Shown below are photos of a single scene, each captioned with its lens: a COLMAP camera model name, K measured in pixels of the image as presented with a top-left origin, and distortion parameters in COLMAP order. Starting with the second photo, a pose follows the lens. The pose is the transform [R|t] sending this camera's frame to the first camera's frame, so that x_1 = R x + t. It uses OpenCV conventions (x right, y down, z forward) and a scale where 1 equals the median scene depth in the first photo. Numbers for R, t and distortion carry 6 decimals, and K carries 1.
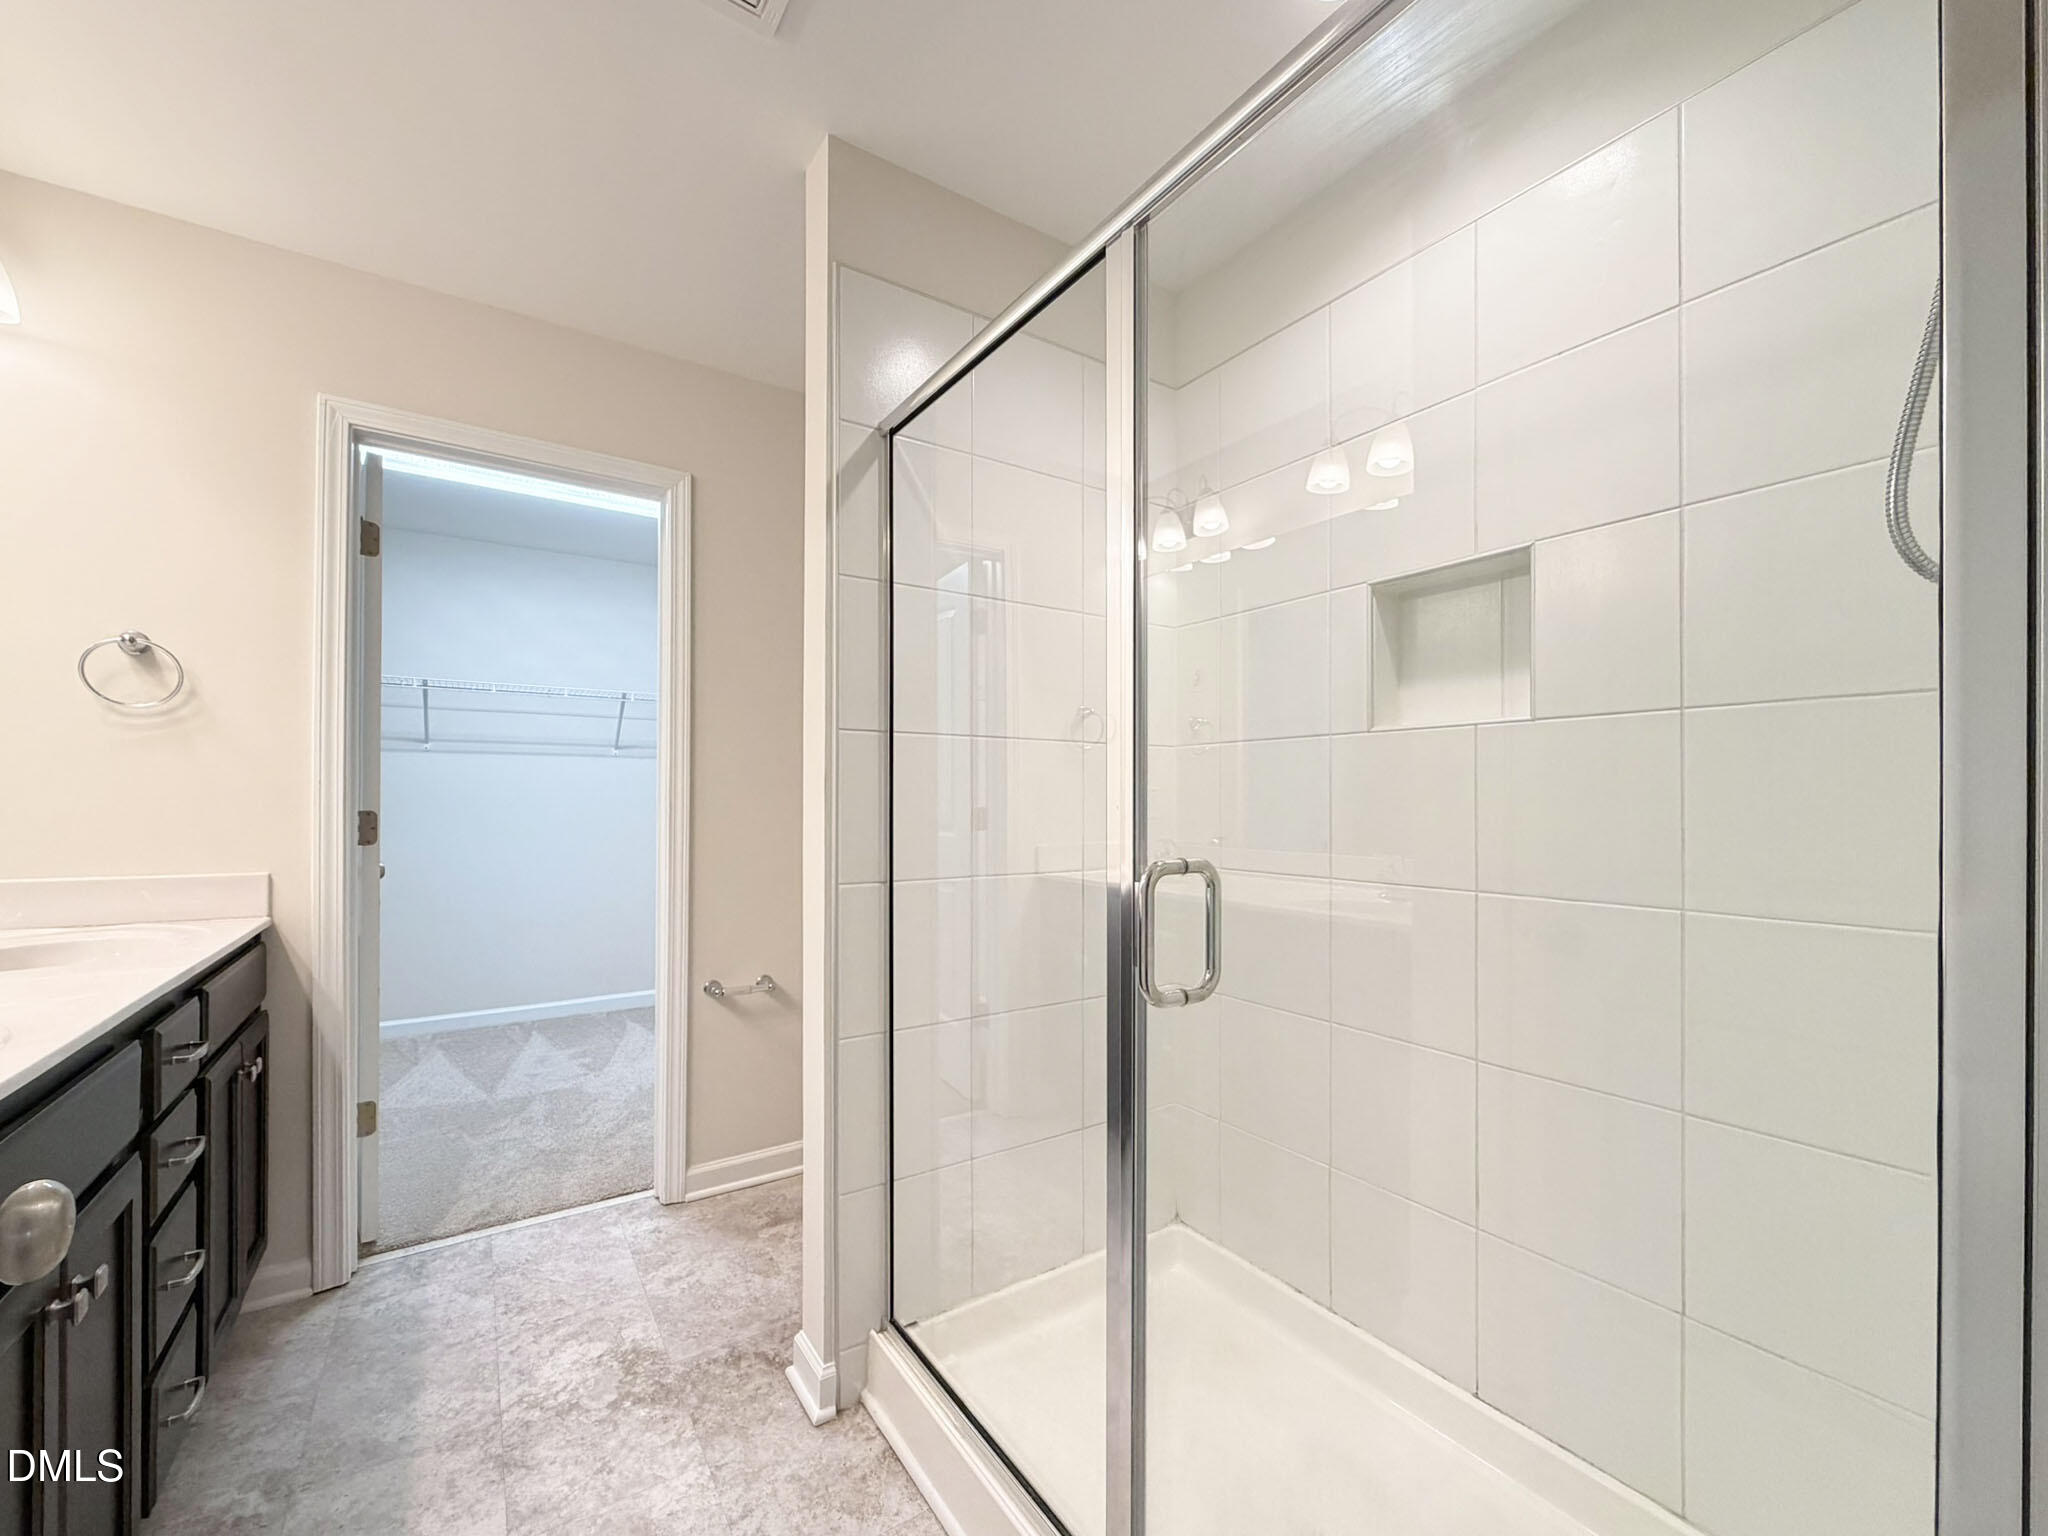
lens RADIAL K [[829.1, 0, 1054.3], [0, 829.1, 795.8], [0, 0, 1]] dist [0.001222, -0.000718]
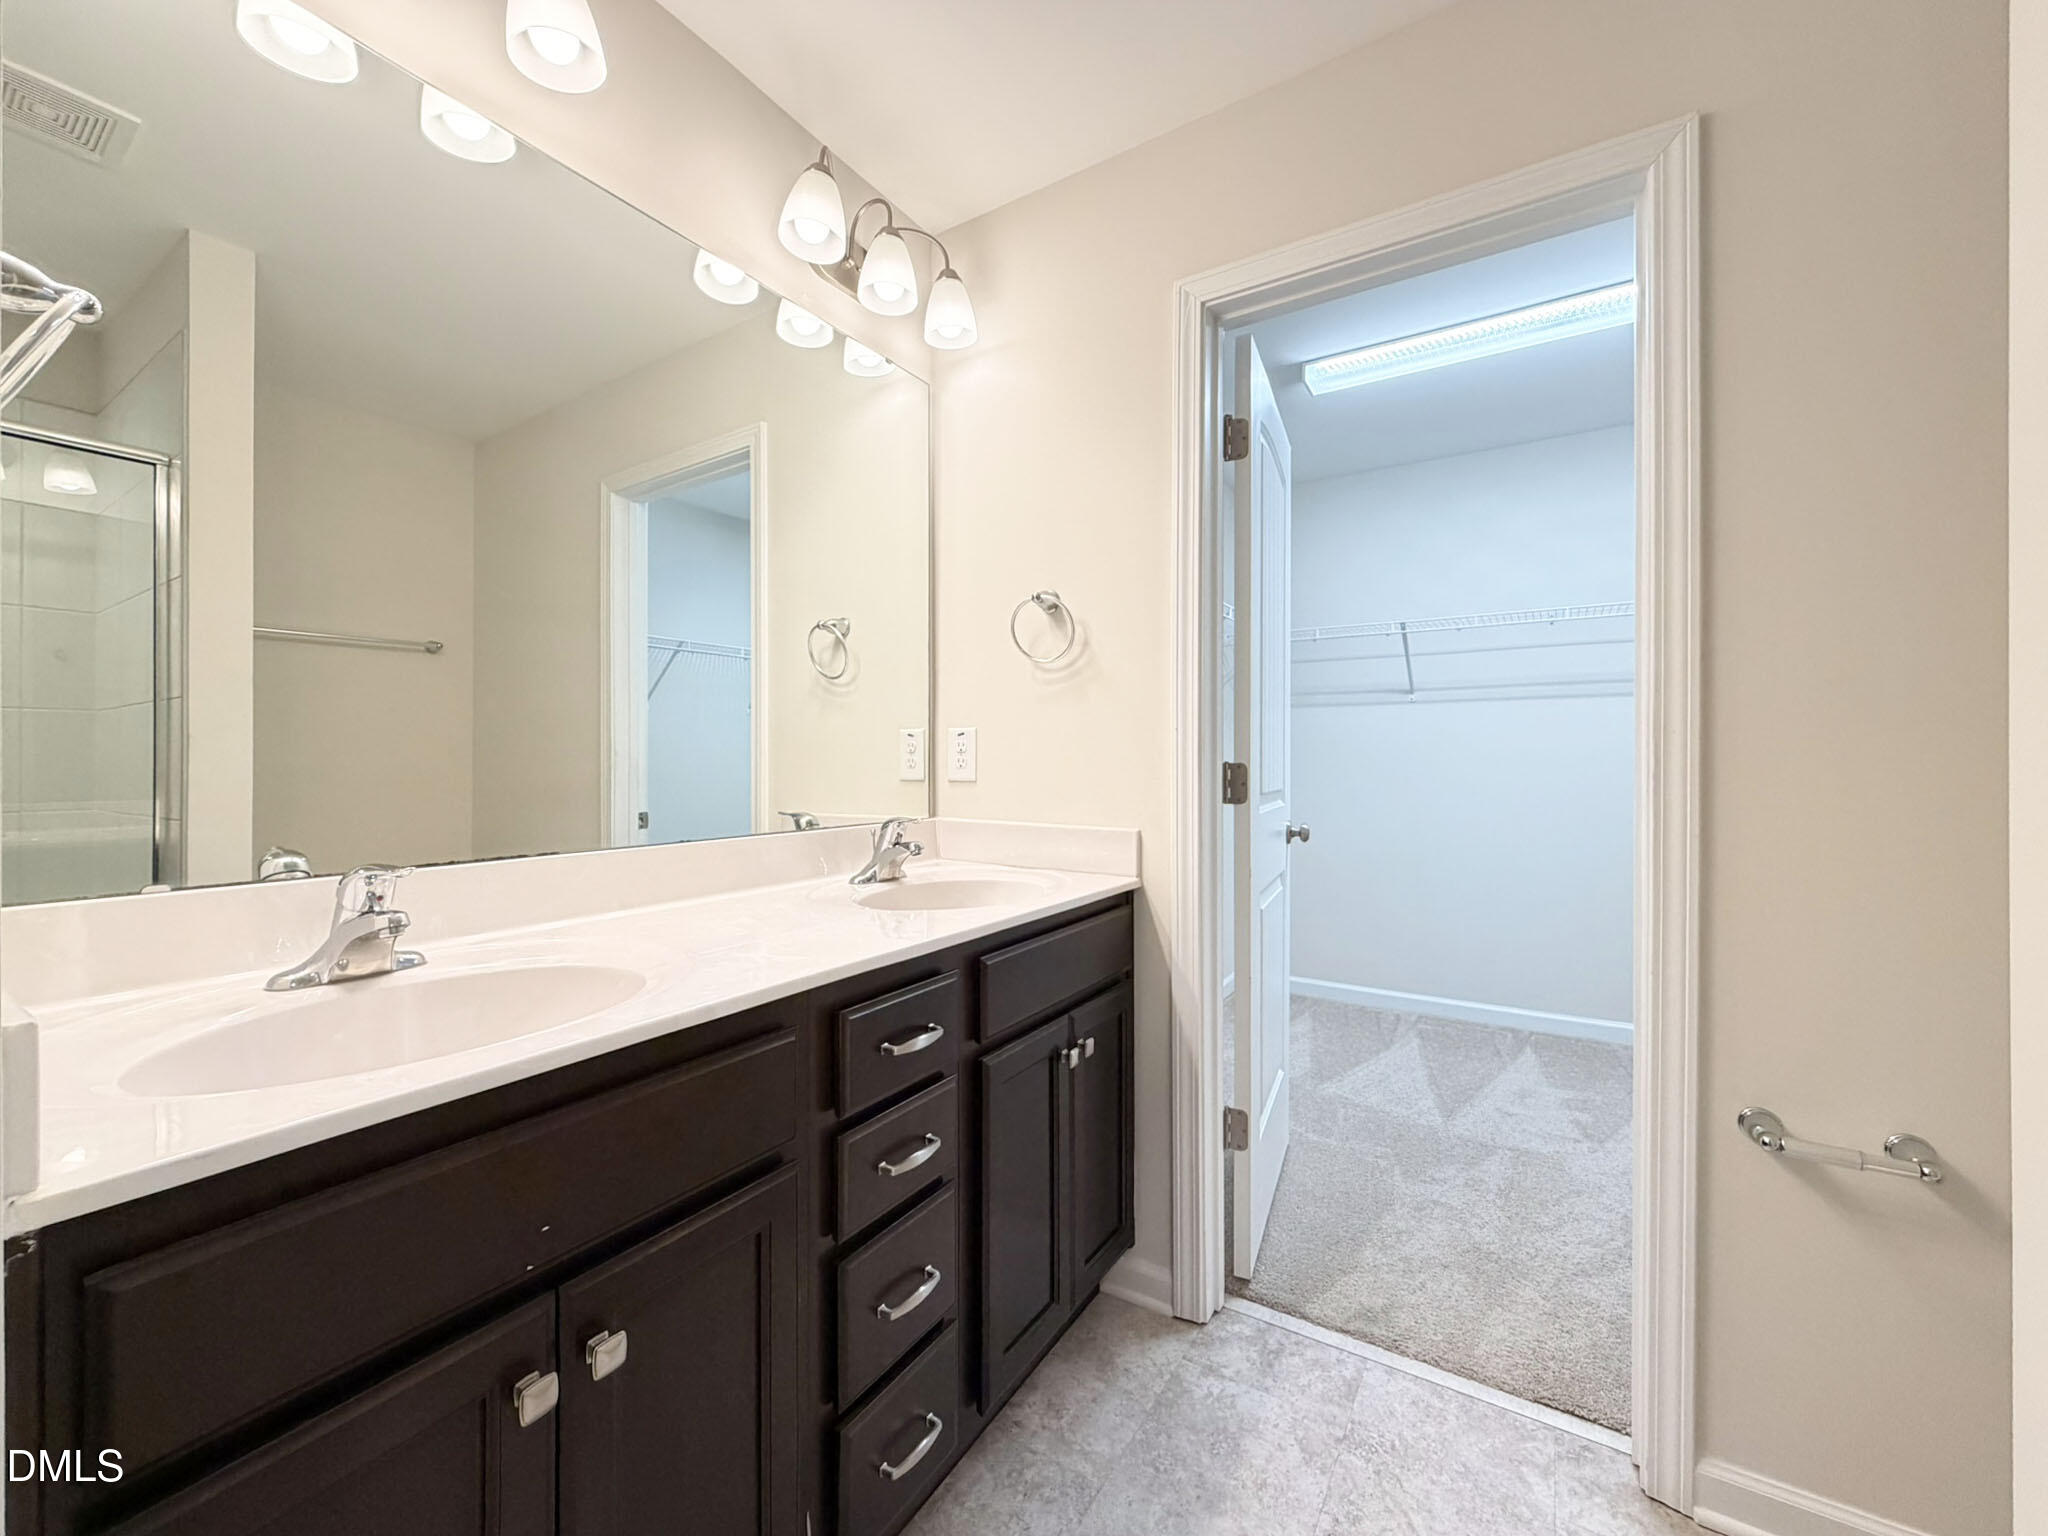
lens RADIAL K [[829.1, 0, 993.8], [0, 829.1, 762.4], [0, 0, 1]] dist [0.001222, -0.000718]
pose [[0.354321, -0.003184, -0.935118, -0.113062], [0.009548, 0.999954, 0.000213, 0.013347], [0.935075, -0.009004, 0.354336, 0.409080]]
